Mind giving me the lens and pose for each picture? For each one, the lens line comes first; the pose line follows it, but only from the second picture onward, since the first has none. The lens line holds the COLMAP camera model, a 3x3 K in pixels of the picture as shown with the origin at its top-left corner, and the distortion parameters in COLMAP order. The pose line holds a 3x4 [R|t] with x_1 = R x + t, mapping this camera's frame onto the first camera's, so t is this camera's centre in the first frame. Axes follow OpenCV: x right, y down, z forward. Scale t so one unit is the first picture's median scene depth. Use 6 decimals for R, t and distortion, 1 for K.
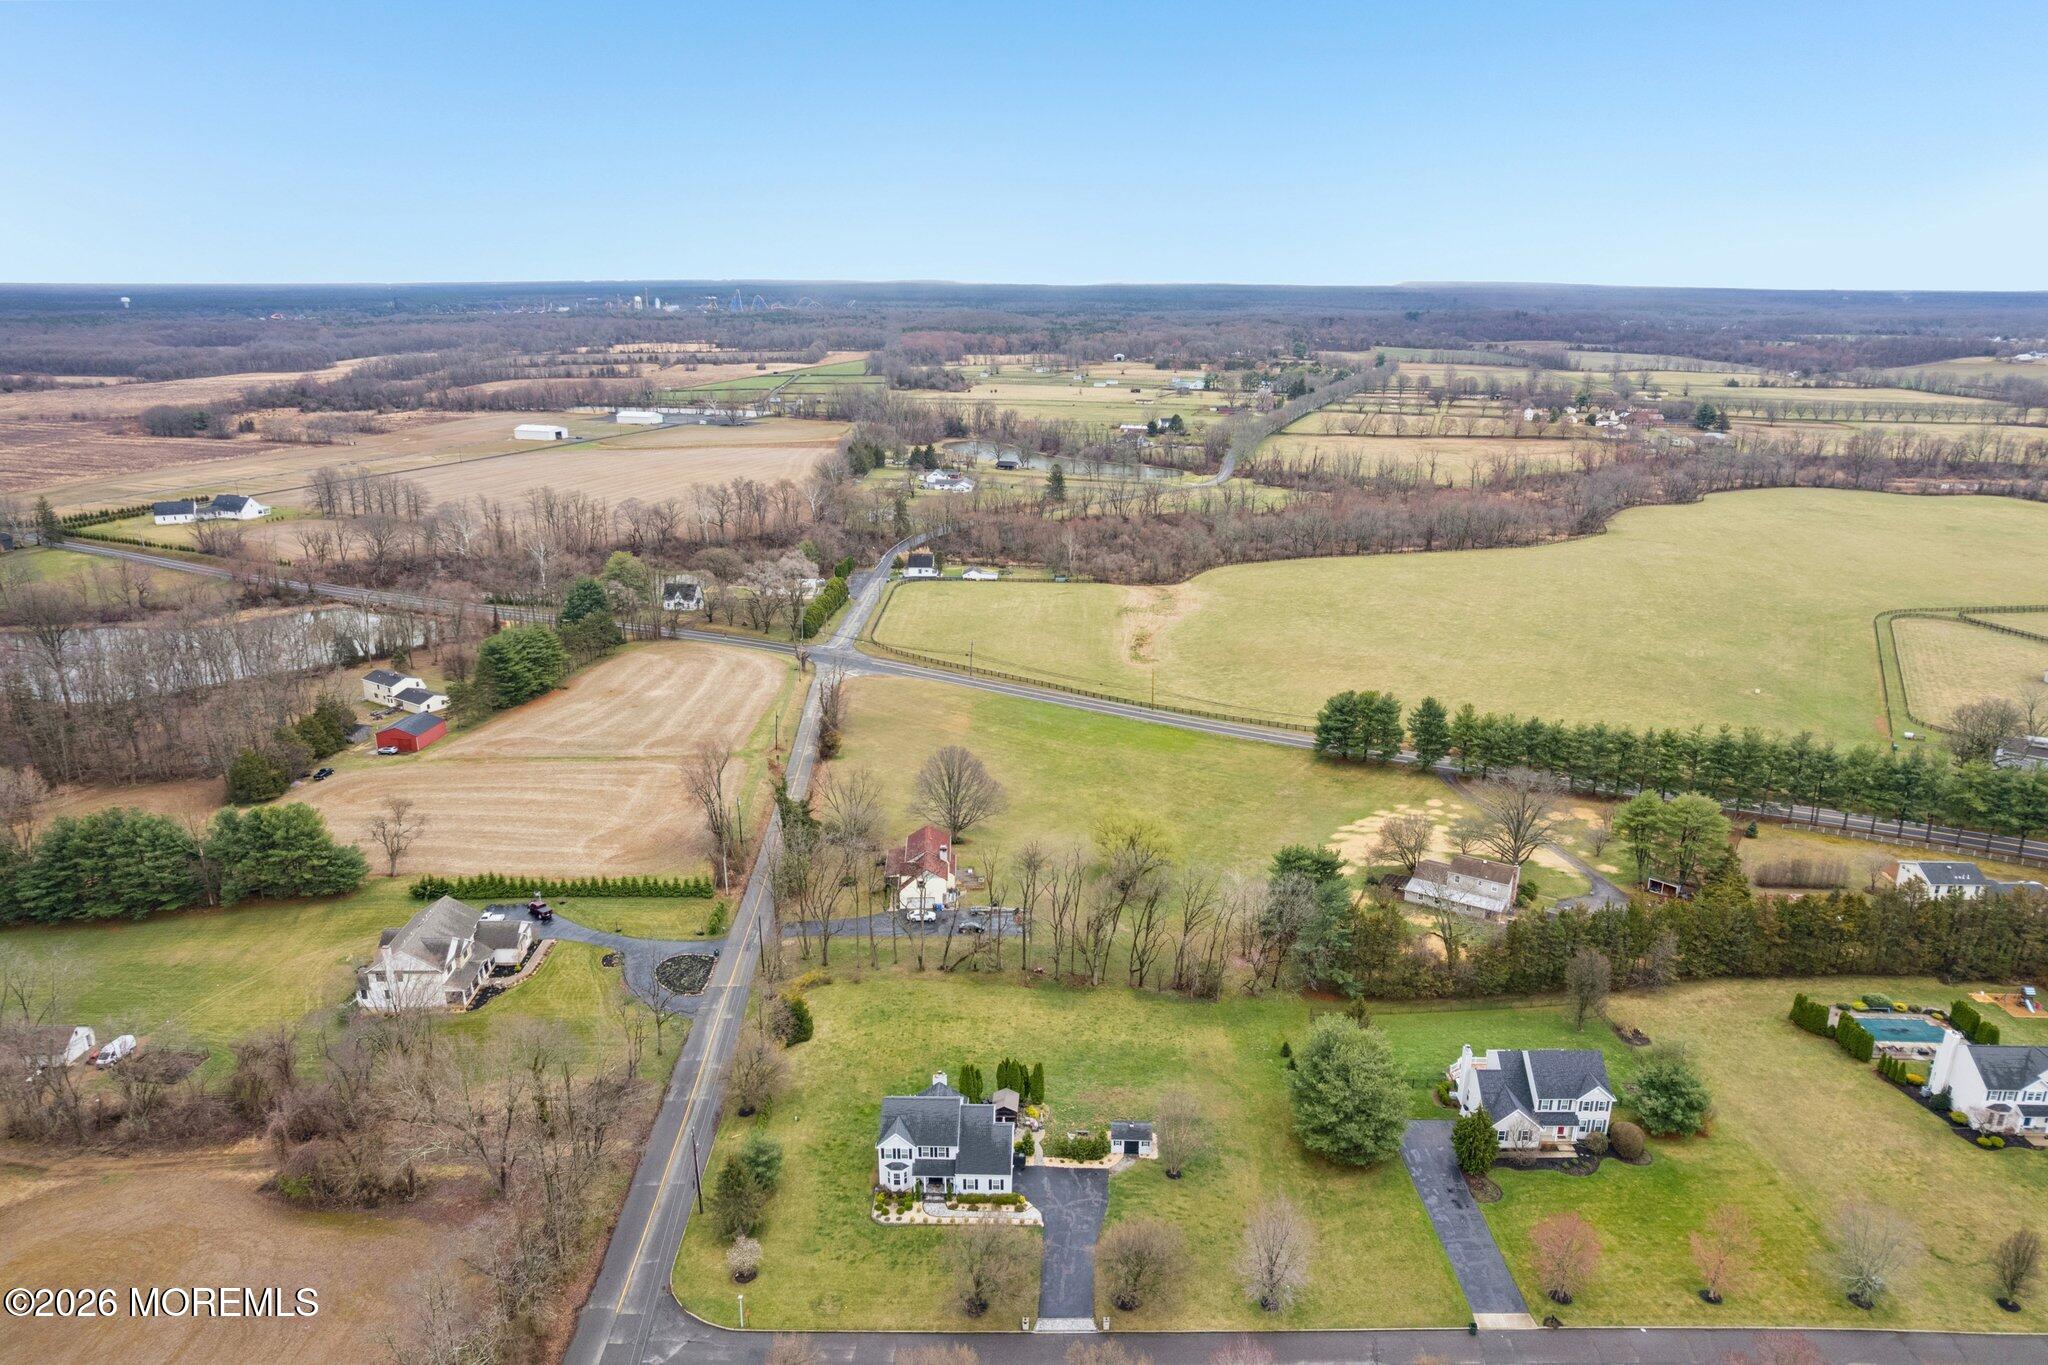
lens RADIAL K [[1322.0, 0, 1028.6], [0, 1322.0, 677.4], [0, 0, 1]] dist [-0.071255, 0.057074]
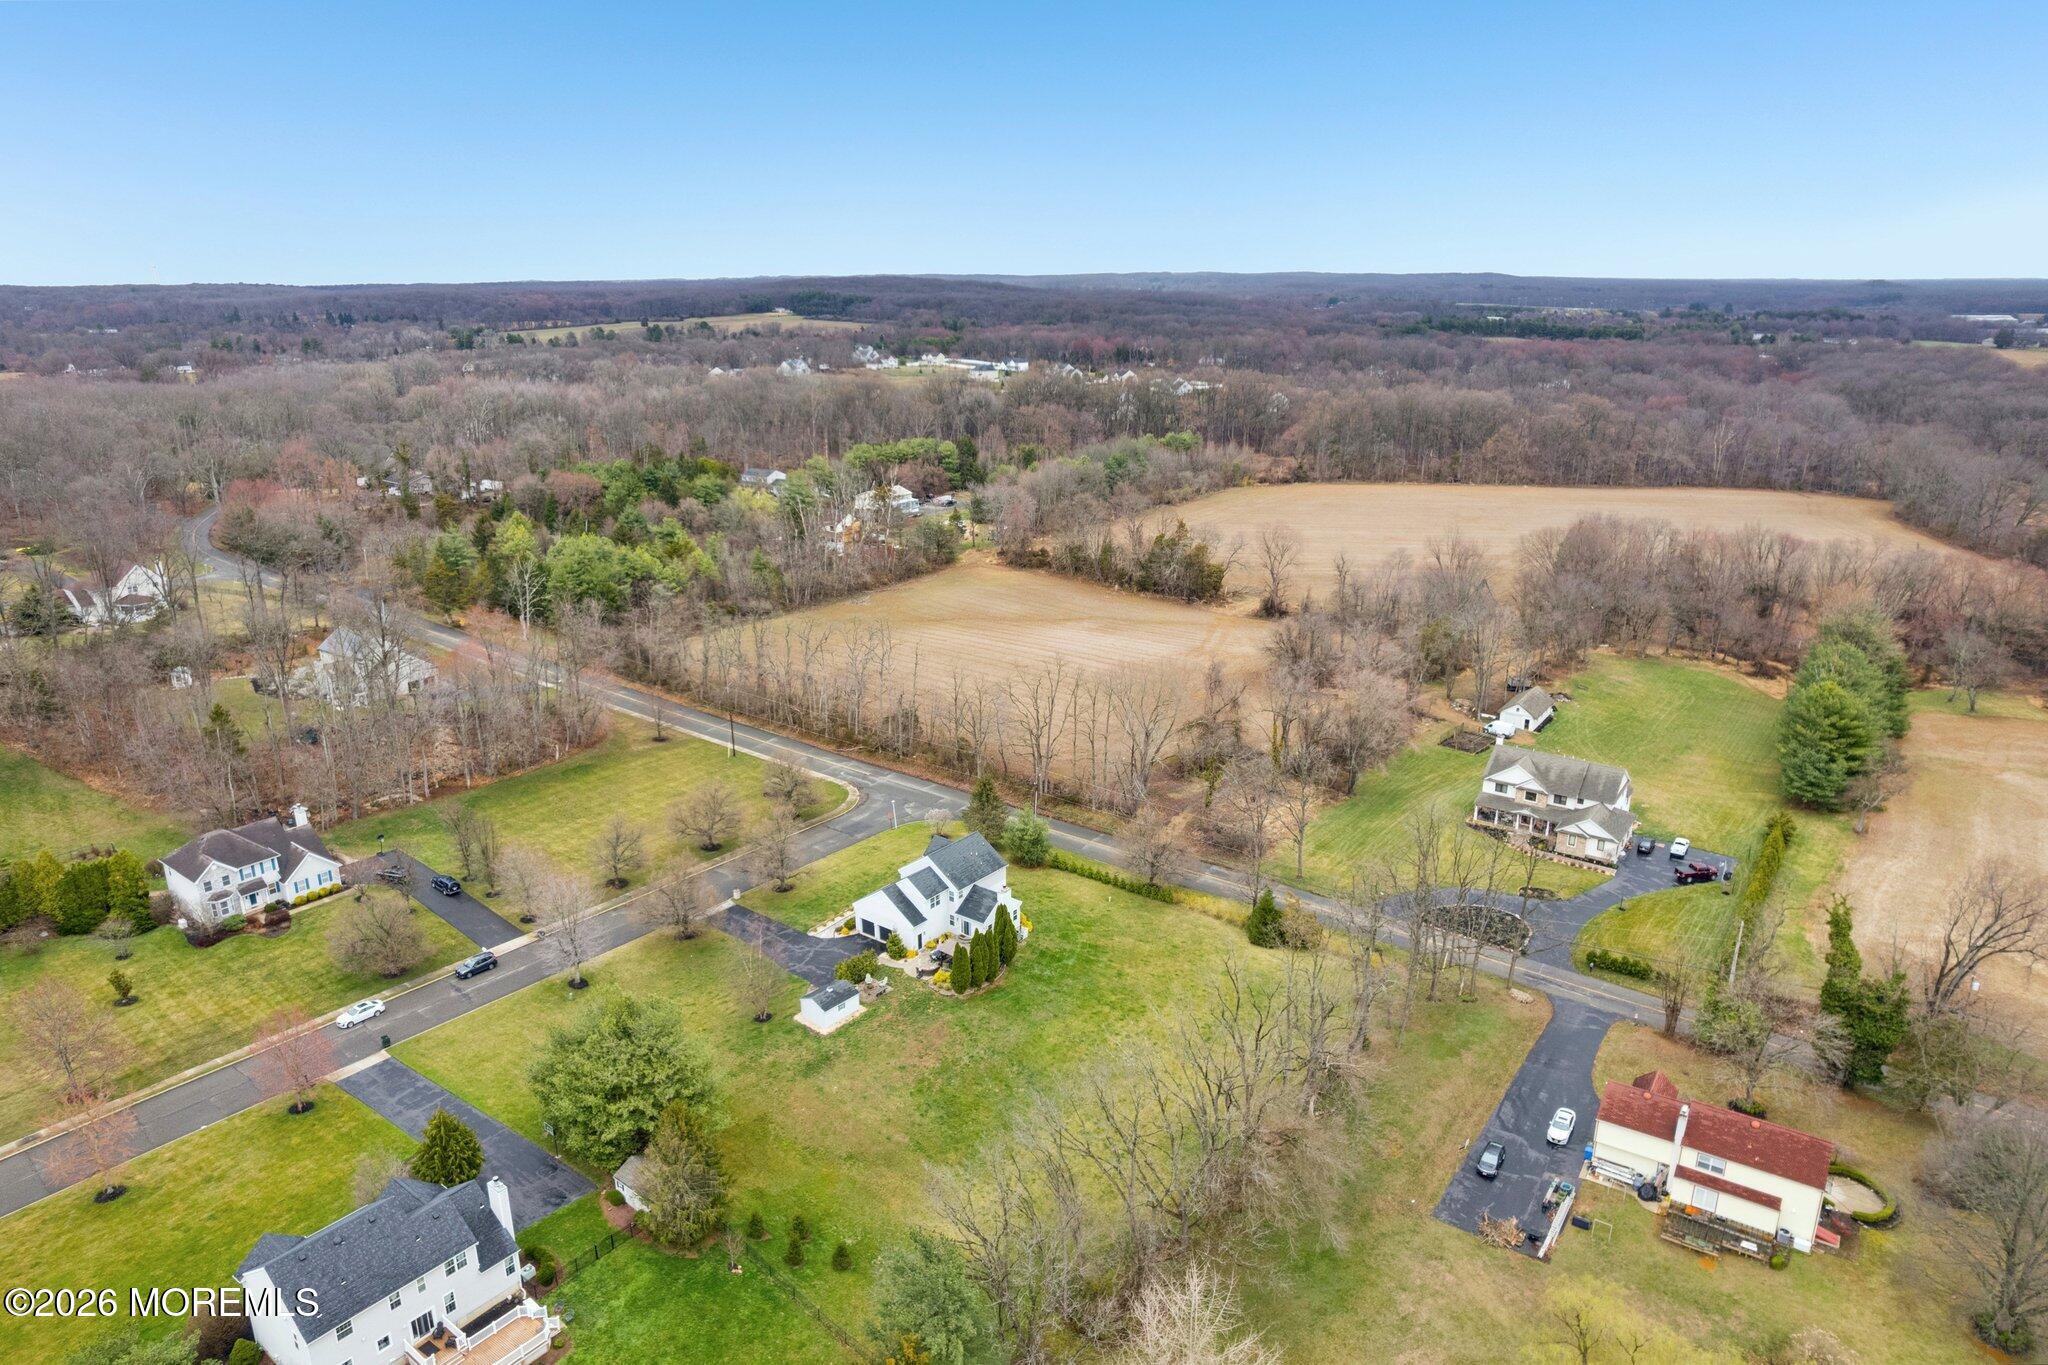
lens RADIAL K [[1329.6, 0, 1024.0], [0, 1329.6, 682.5], [0, 0, 1]] dist [-0.075828, 0.071420]
pose [[-0.599445, 0.240330, -0.763483, 0.489114], [-0.235850, 0.858474, 0.455408, -0.203594], [0.764879, 0.453060, -0.457926, 1.116149]]
